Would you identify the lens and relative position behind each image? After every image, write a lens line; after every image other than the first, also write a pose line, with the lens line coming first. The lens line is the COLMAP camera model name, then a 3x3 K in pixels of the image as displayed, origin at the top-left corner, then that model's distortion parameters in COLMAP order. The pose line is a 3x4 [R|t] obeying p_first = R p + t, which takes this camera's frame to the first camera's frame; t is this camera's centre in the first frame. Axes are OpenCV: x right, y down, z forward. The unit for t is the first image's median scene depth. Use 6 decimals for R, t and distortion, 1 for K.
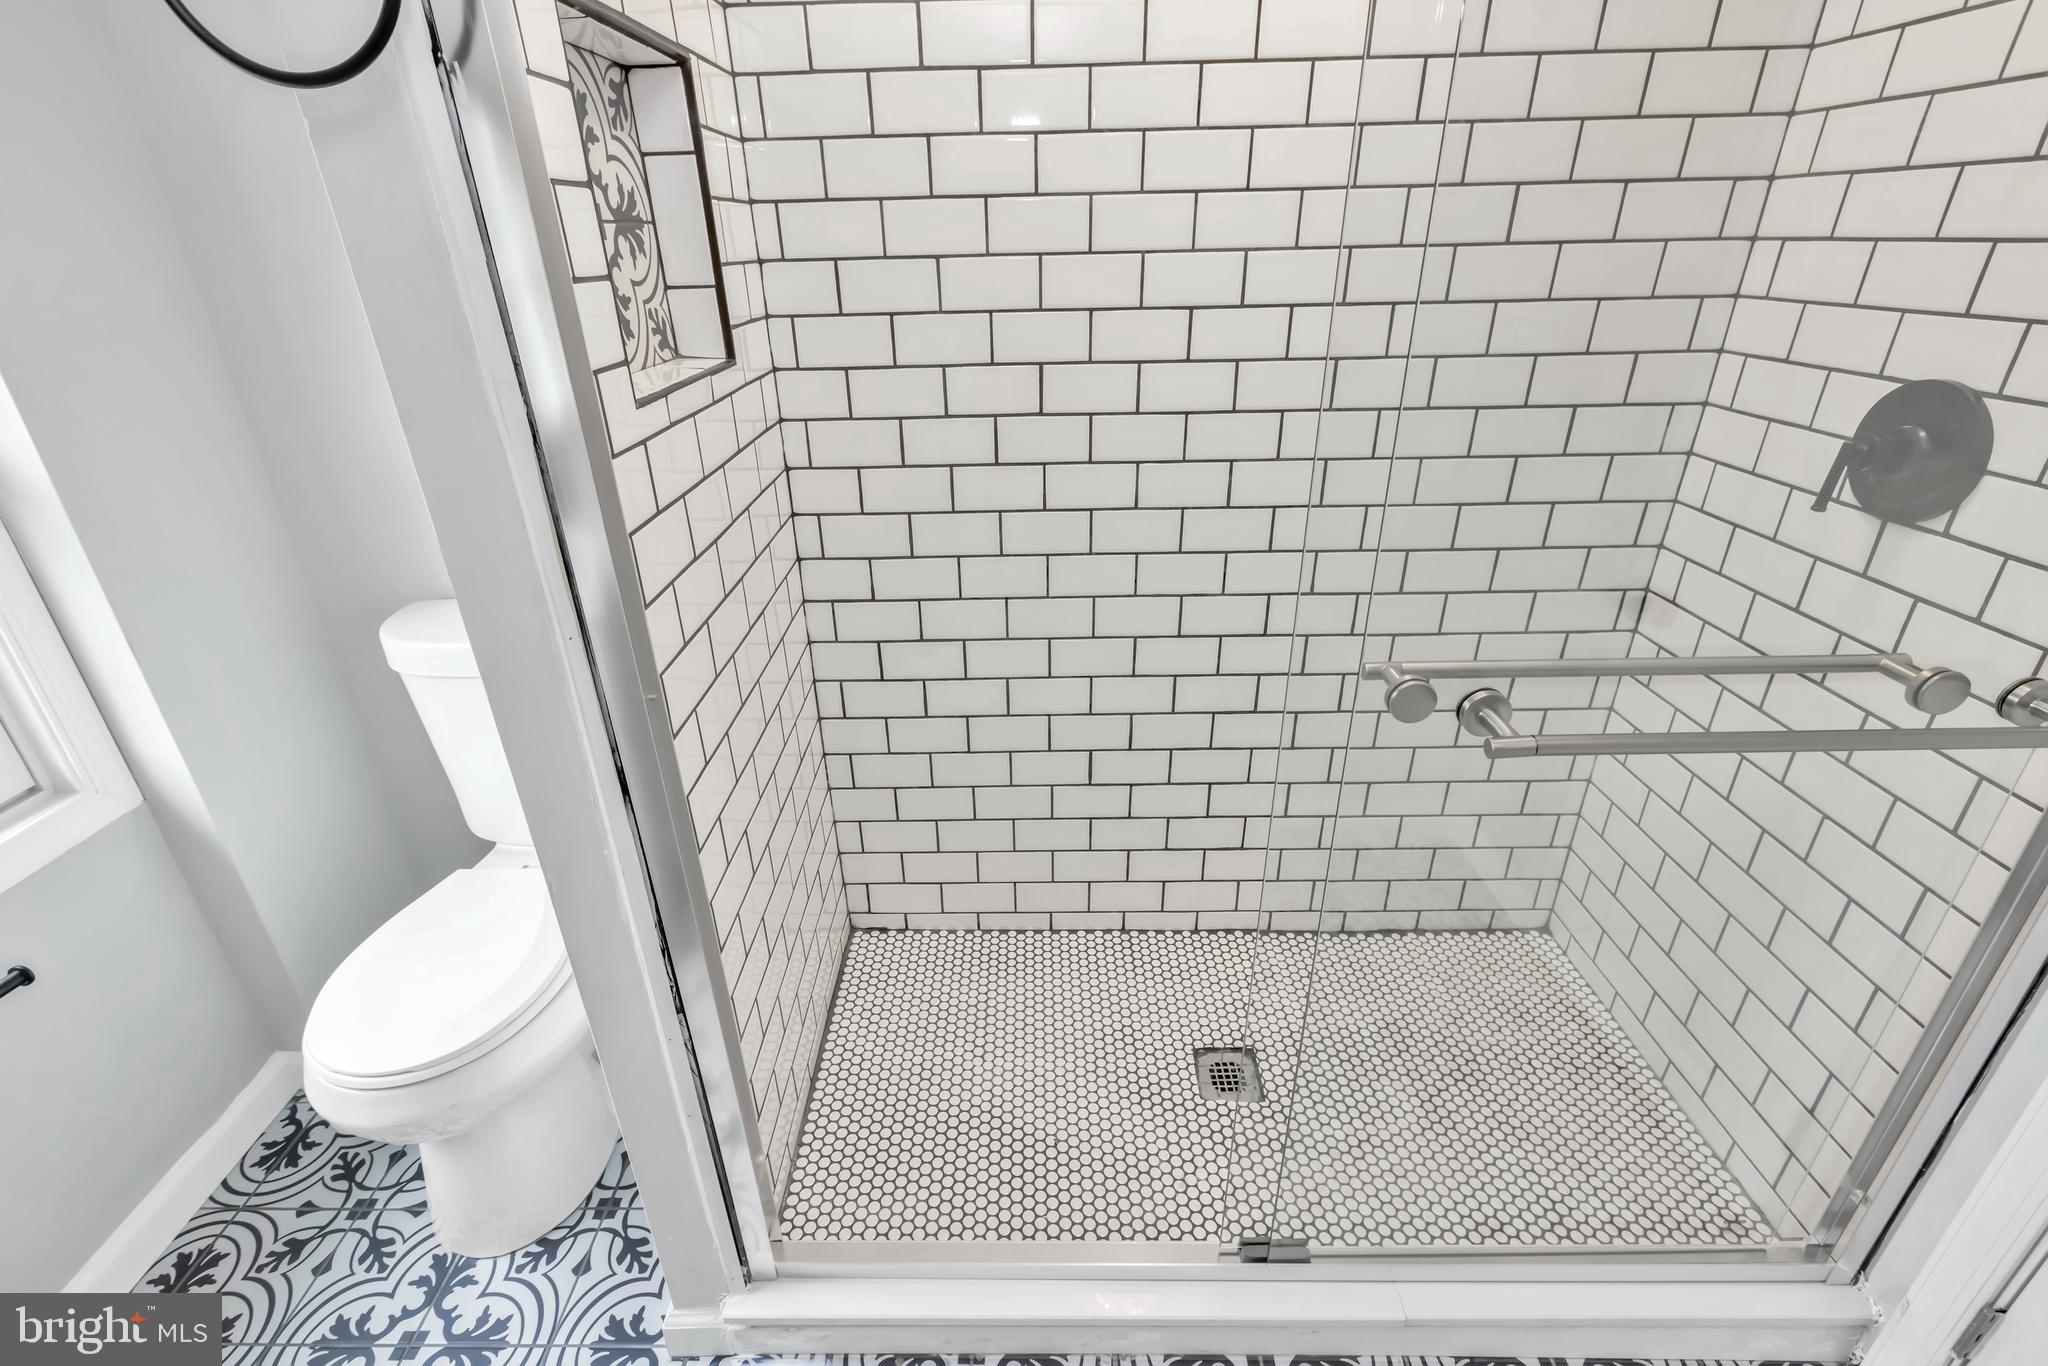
lens RADIAL K [[907.3, 0, 1016.8], [0, 907.3, 688.8], [0, 0, 1]] dist [-0.000123, -0.000345]
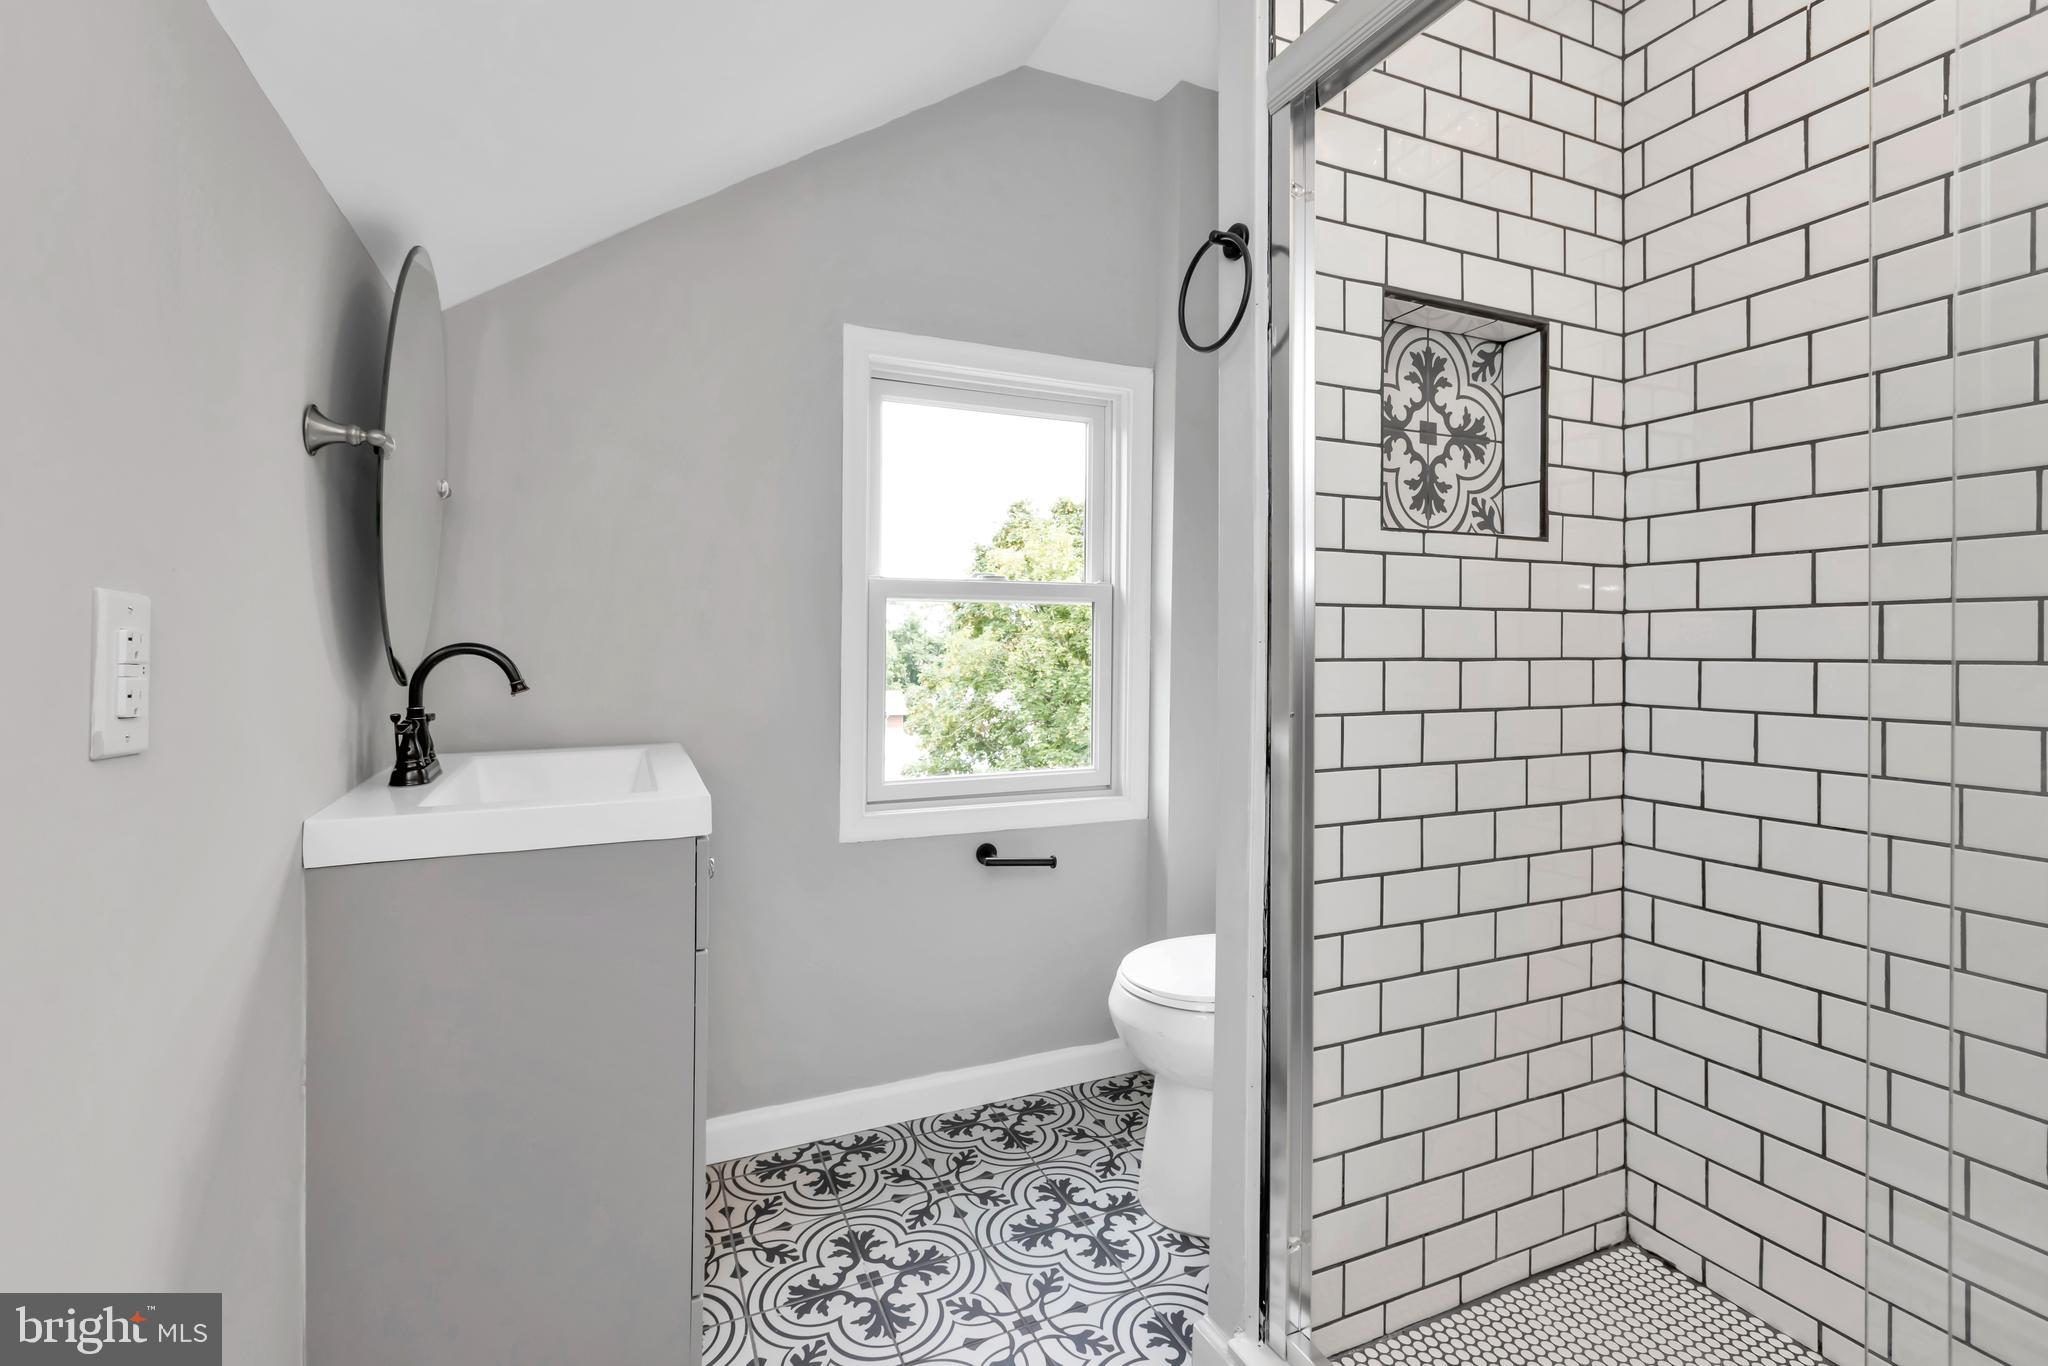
lens RADIAL K [[942.9, 0, 1023.7], [0, 942.9, 663.3], [0, 0, 1]] dist [0.001965, -0.000151]
pose [[0.416360, 0.033306, -0.908590, 0.479222], [-0.415951, 0.895595, -0.157779, 0.236740], [0.808474, 0.443621, 0.386743, 0.043424]]
